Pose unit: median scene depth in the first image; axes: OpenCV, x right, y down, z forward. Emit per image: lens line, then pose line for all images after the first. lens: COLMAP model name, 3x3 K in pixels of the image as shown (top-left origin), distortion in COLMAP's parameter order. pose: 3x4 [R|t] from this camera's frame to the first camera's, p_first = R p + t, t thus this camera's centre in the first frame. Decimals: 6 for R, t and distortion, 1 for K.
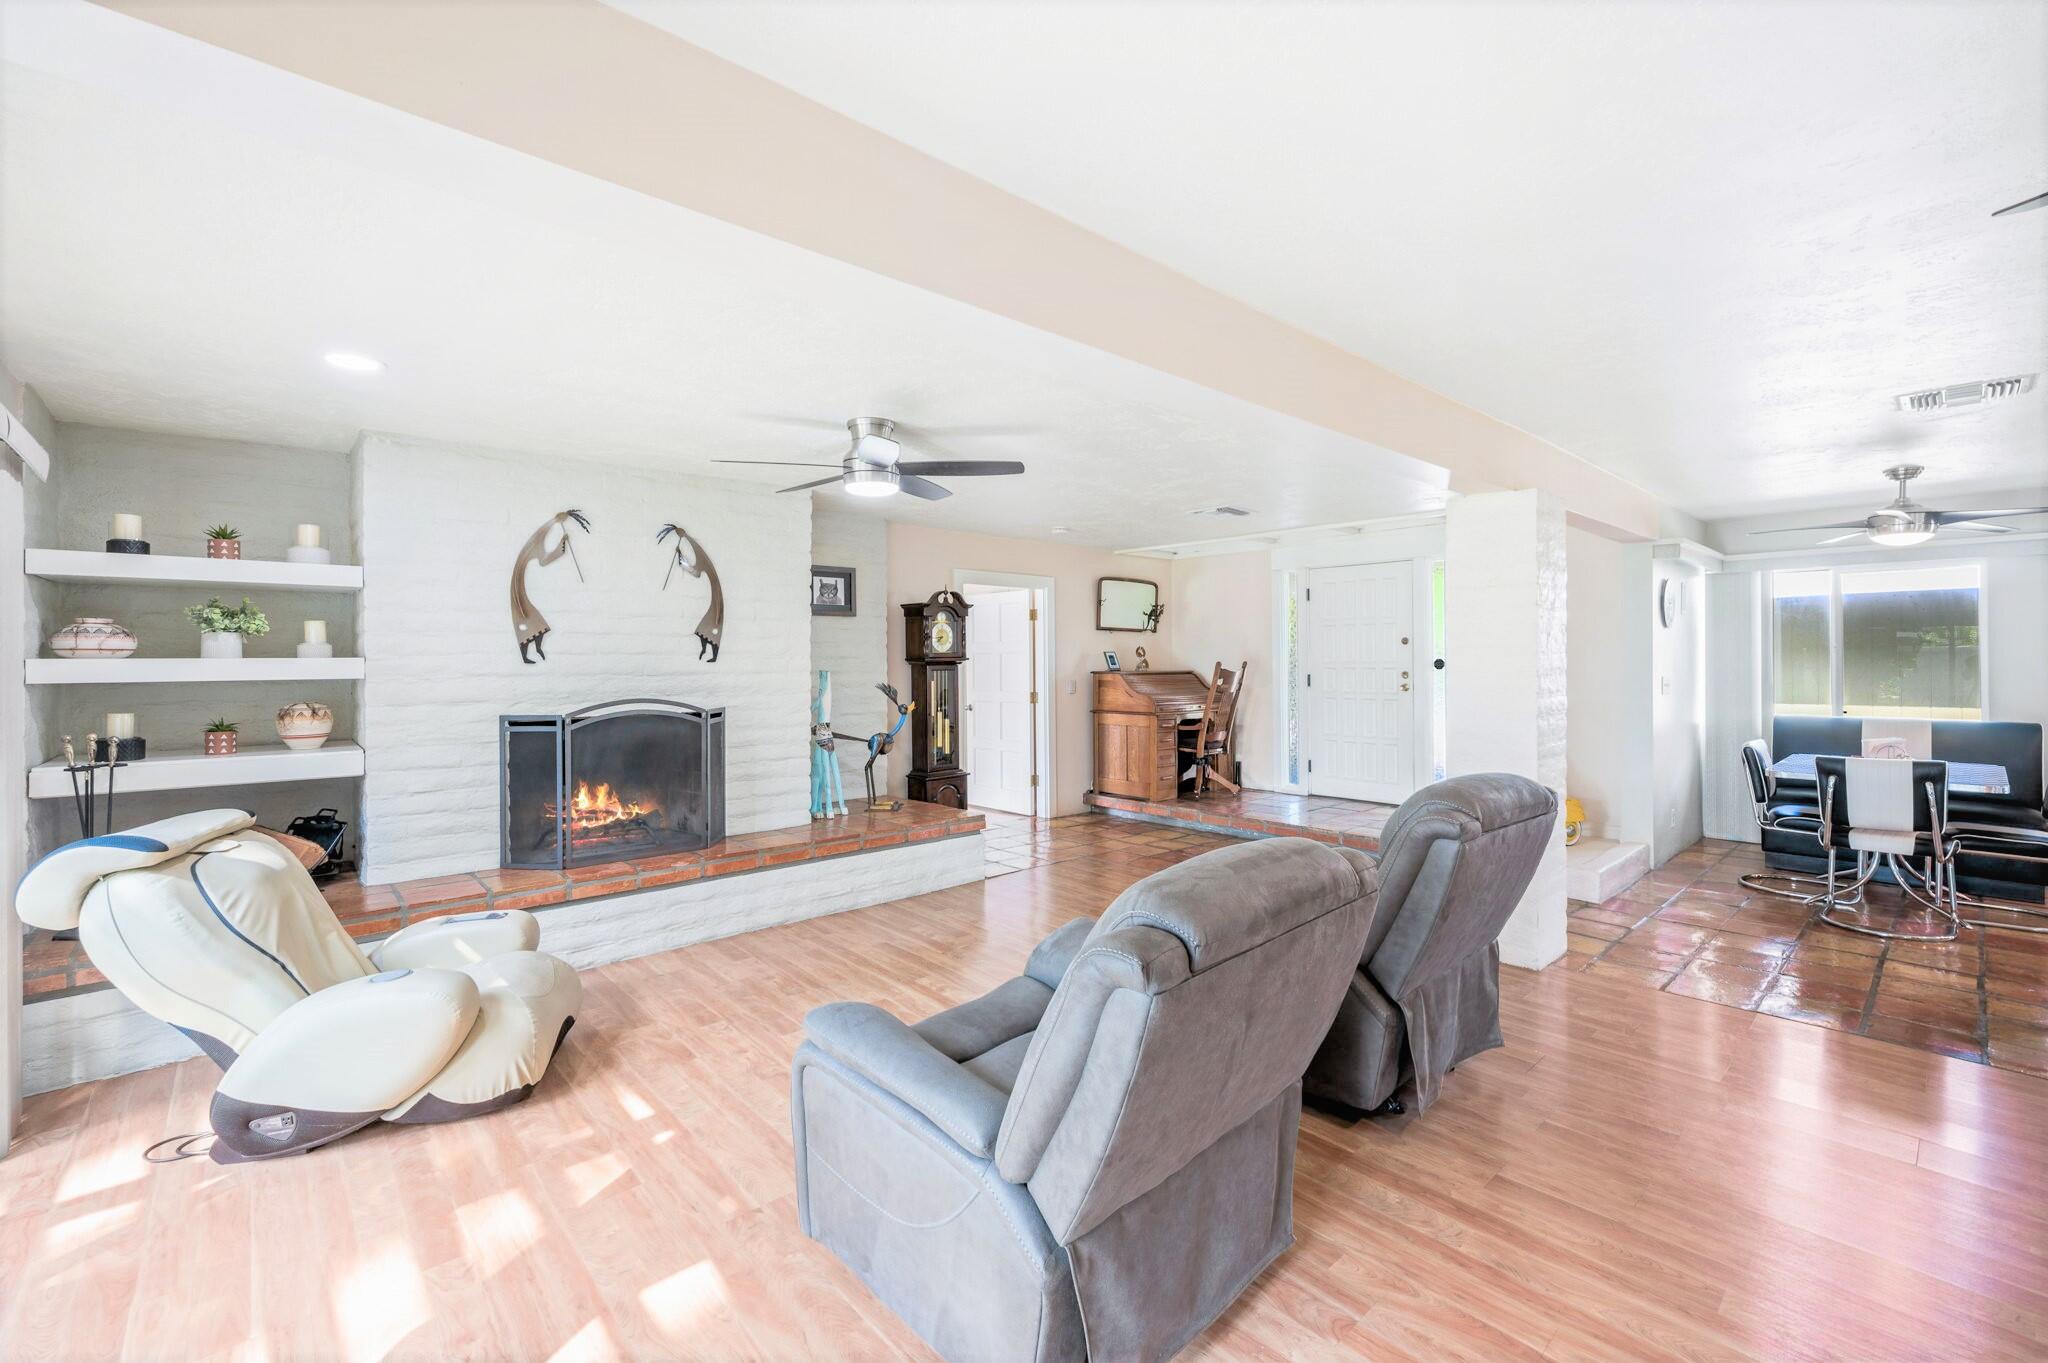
lens RADIAL K [[886.7, 0, 1017.7], [0, 886.7, 657.0], [0, 0, 1]] dist [0.000409, 0.000010]
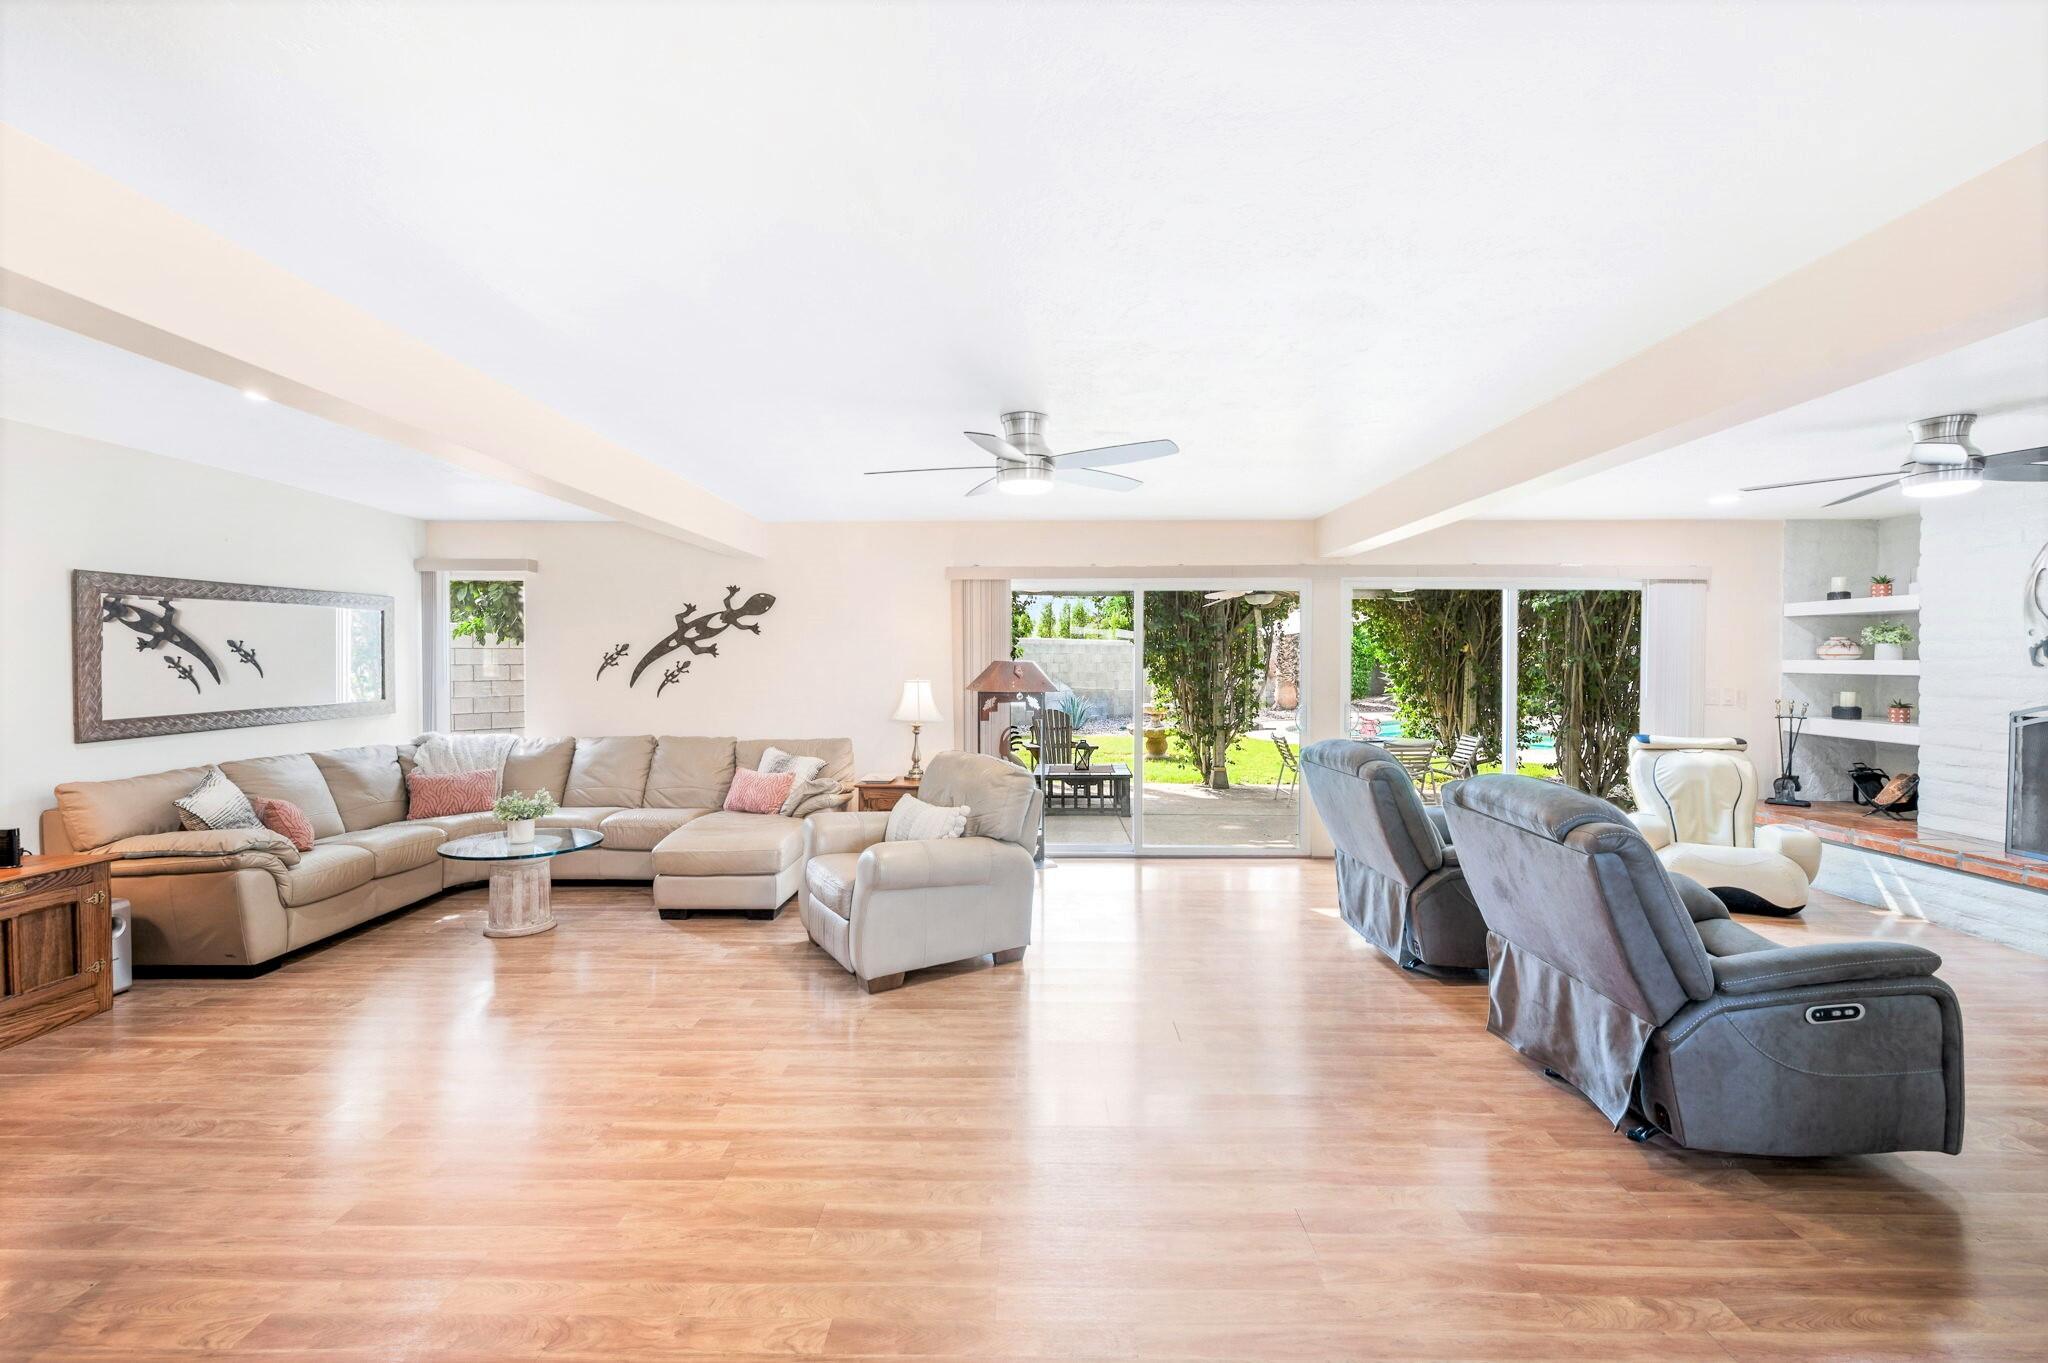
lens RADIAL K [[886.7, 0, 1017.7], [0, 886.7, 657.0], [0, 0, 1]] dist [0.000409, 0.000010]
pose [[-0.698294, 0.002813, -0.715805, 1.280899], [0.001611, 0.999996, 0.002359, -0.010185], [0.715809, 0.000494, -0.698296, 0.997246]]
